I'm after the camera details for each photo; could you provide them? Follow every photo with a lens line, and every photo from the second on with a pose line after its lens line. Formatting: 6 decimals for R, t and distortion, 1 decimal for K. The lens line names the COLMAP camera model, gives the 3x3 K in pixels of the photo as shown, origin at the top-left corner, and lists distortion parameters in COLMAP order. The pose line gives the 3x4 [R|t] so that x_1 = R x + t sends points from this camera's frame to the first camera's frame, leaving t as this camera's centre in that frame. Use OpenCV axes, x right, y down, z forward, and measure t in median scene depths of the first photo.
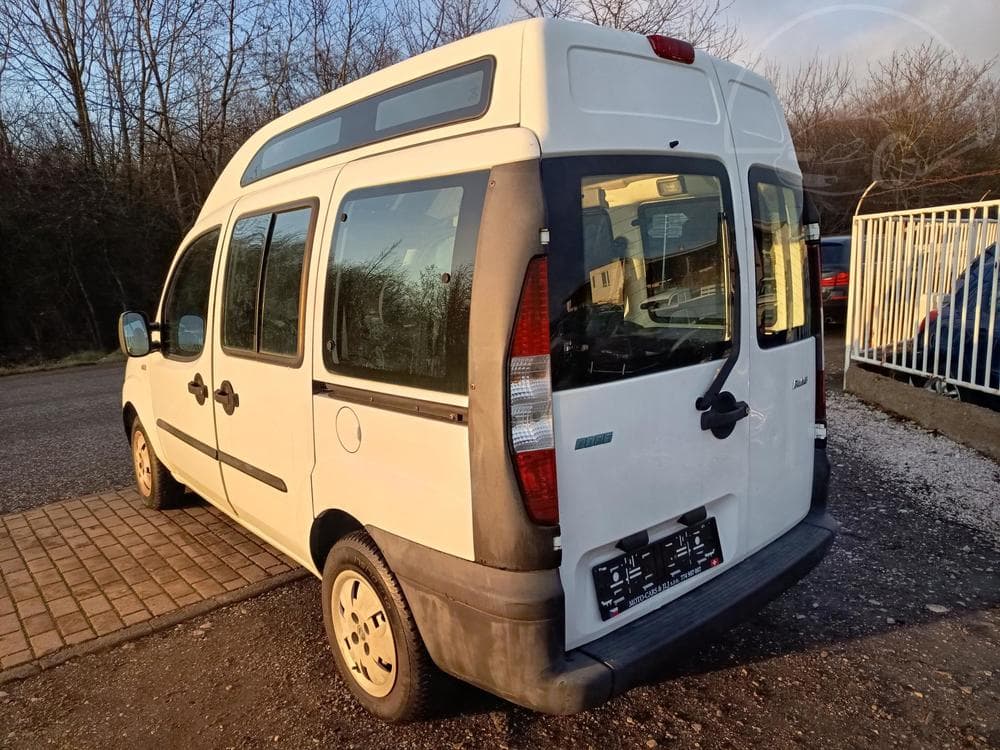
lens RADIAL K [[690.6, 0, 494.9], [0, 690.6, 369.2], [0, 0, 1]] dist [0.002381, 0.010886]
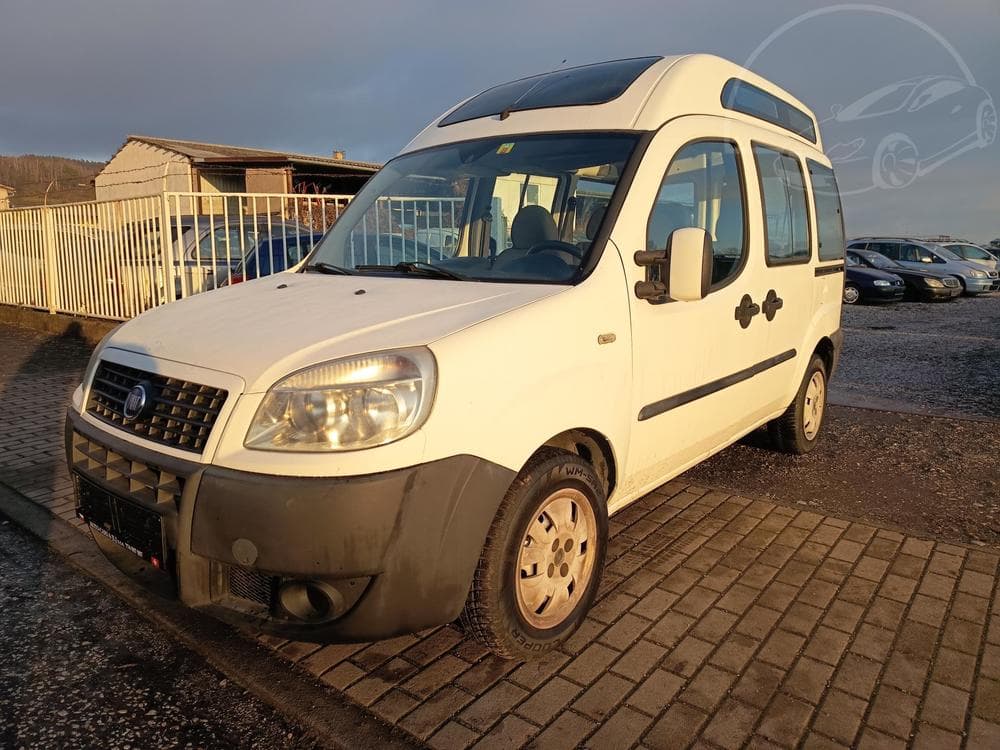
lens RADIAL K [[690.6, 0, 501.8], [0, 690.6, 367.5], [0, 0, 1]] dist [0.002381, 0.010886]
pose [[-0.184538, -0.131895, 0.973935, -1.687592], [0.159938, 0.973715, 0.162170, -0.135672], [-0.969724, 0.185696, -0.158593, 1.935337]]
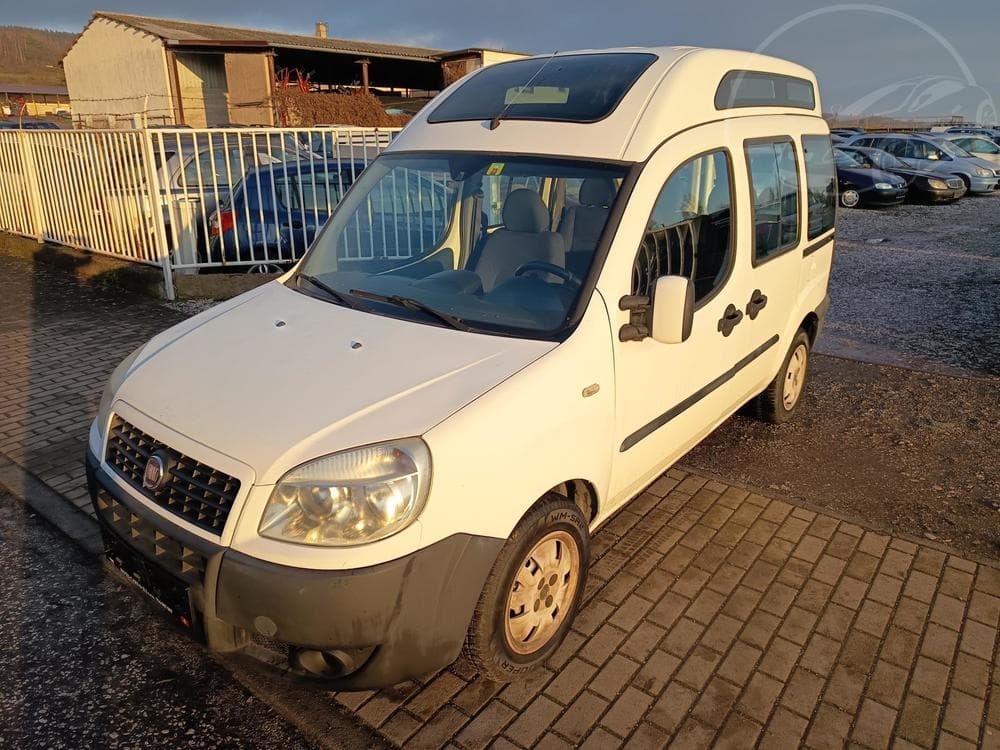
lens RADIAL K [[690.6, 0, 500.1], [0, 690.6, 367.0], [0, 0, 1]] dist [0.002381, 0.010886]
pose [[-0.189975, -0.287245, 0.938829, -1.693094], [0.162979, 0.933749, 0.318670, -0.358294], [-0.968167, 0.213549, -0.130574, 1.892013]]
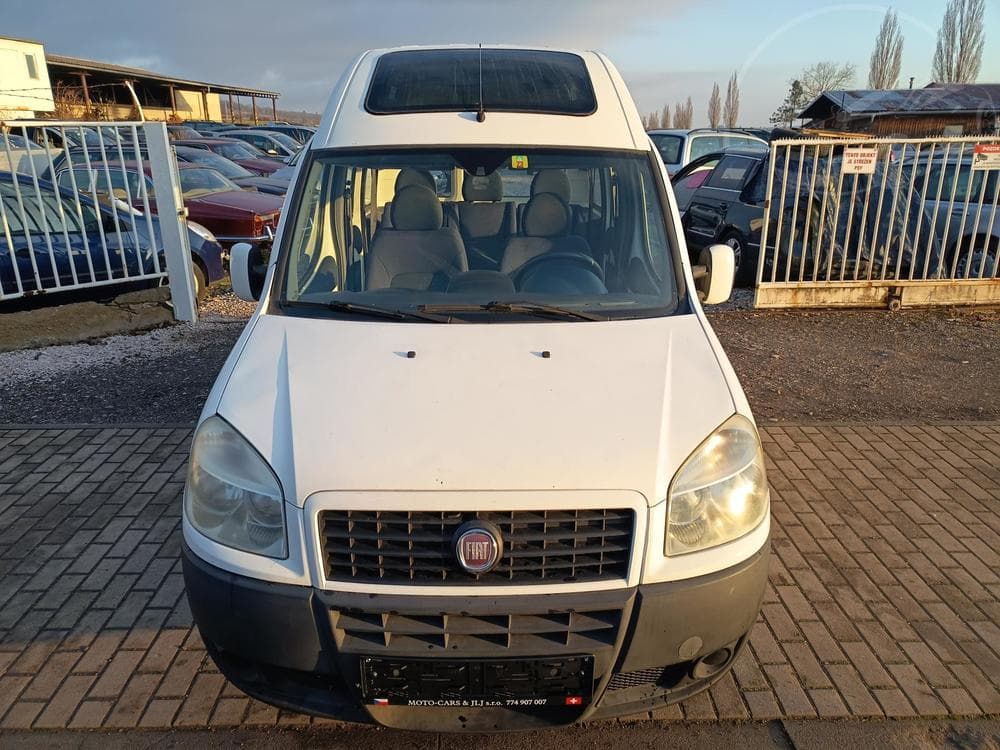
lens RADIAL K [[690.6, 0, 501.3], [0, 690.6, 365.7], [0, 0, 1]] dist [0.002381, 0.010886]
pose [[-0.769547, -0.178148, 0.613238, -1.249856], [0.124970, 0.899720, 0.418195, -0.476775], [-0.626243, 0.398457, -0.670113, 2.586445]]
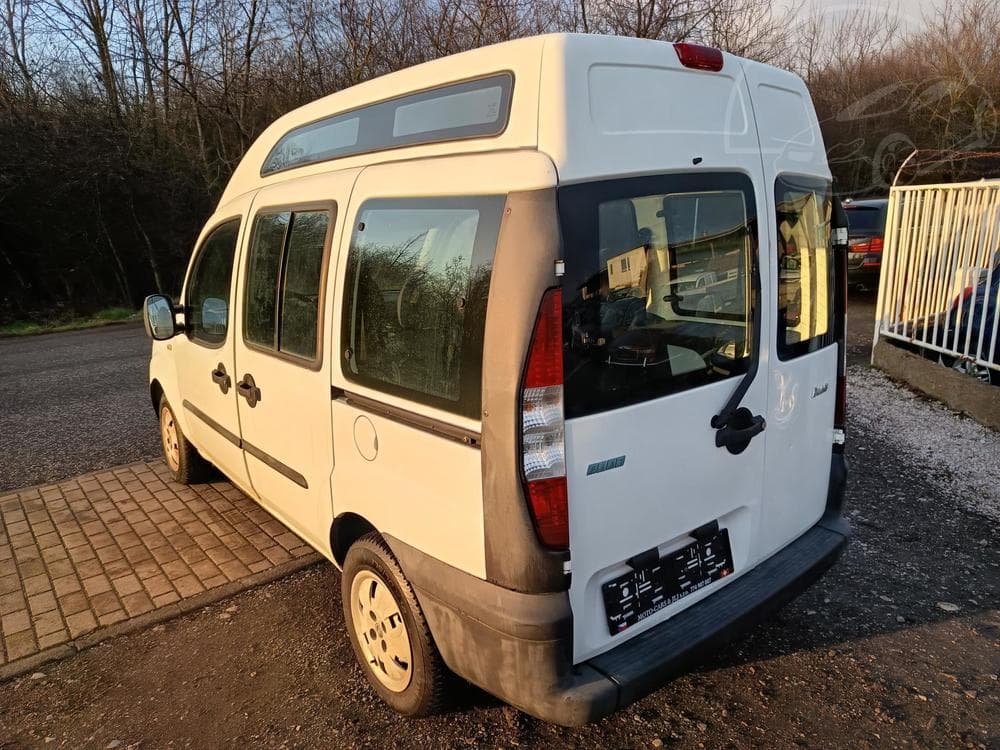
lens RADIAL K [[690.6, 0, 504.3], [0, 690.6, 372.2], [0, 0, 1]] dist [0.002381, 0.010886]
pose [[0.999586, 0.015390, -0.024310, 0.012678], [-0.013618, 0.997350, 0.071466, -0.075347], [0.025346, -0.071105, 0.997147, 0.000139]]
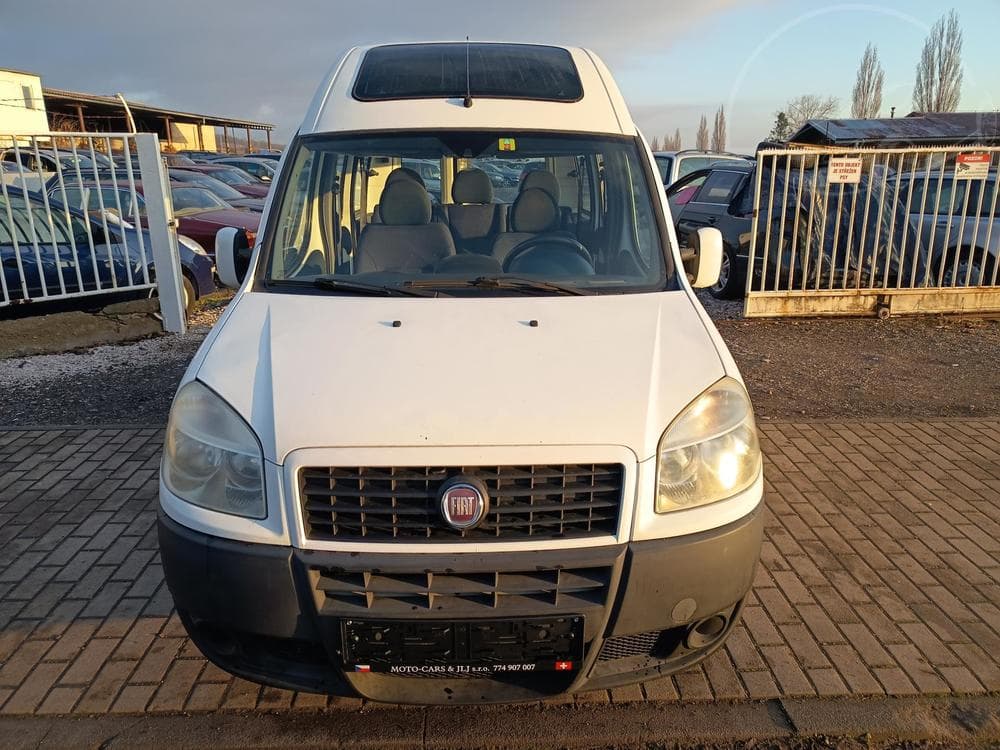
lens RADIAL K [[690.6, 0, 501.8], [0, 690.6, 362.4], [0, 0, 1]] dist [0.002381, 0.010886]
pose [[-0.776956, -0.145105, 0.612604, -1.260332], [0.125884, 0.917615, 0.377008, -0.401832], [-0.616841, 0.370036, -0.694680, 2.602098]]
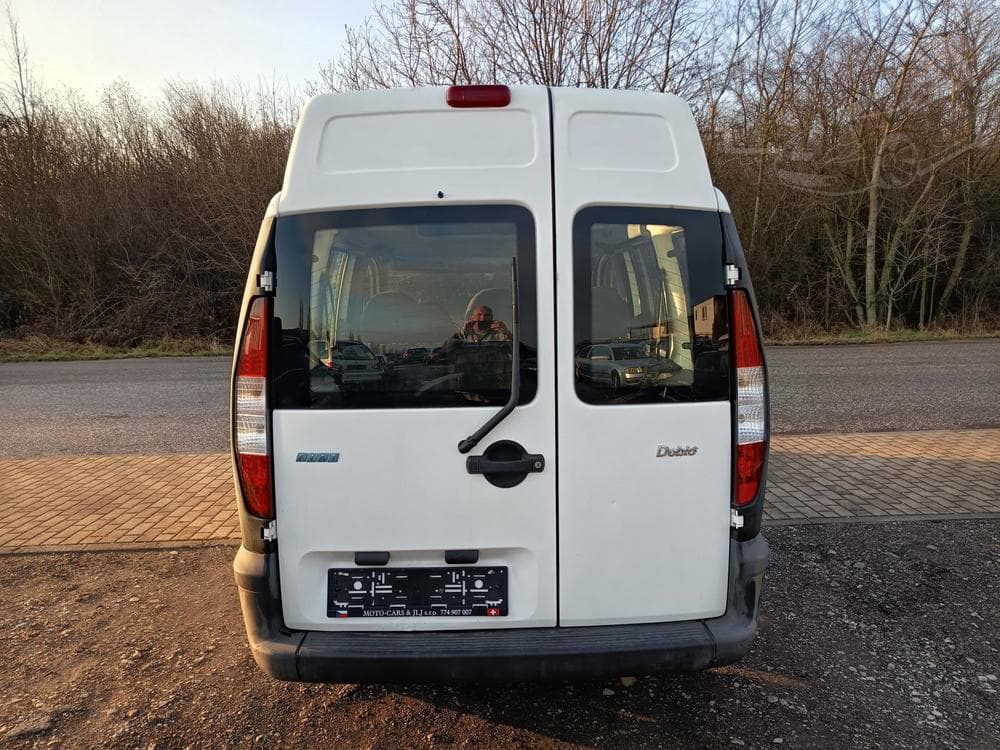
lens RADIAL K [[690.6, 0, 508.5], [0, 690.6, 369.0], [0, 0, 1]] dist [0.002381, 0.010886]
pose [[0.785068, 0.113644, -0.608895, 0.806610], [-0.116142, 0.992598, 0.035513, -0.090149], [0.608424, 0.042838, 0.792455, 0.202361]]
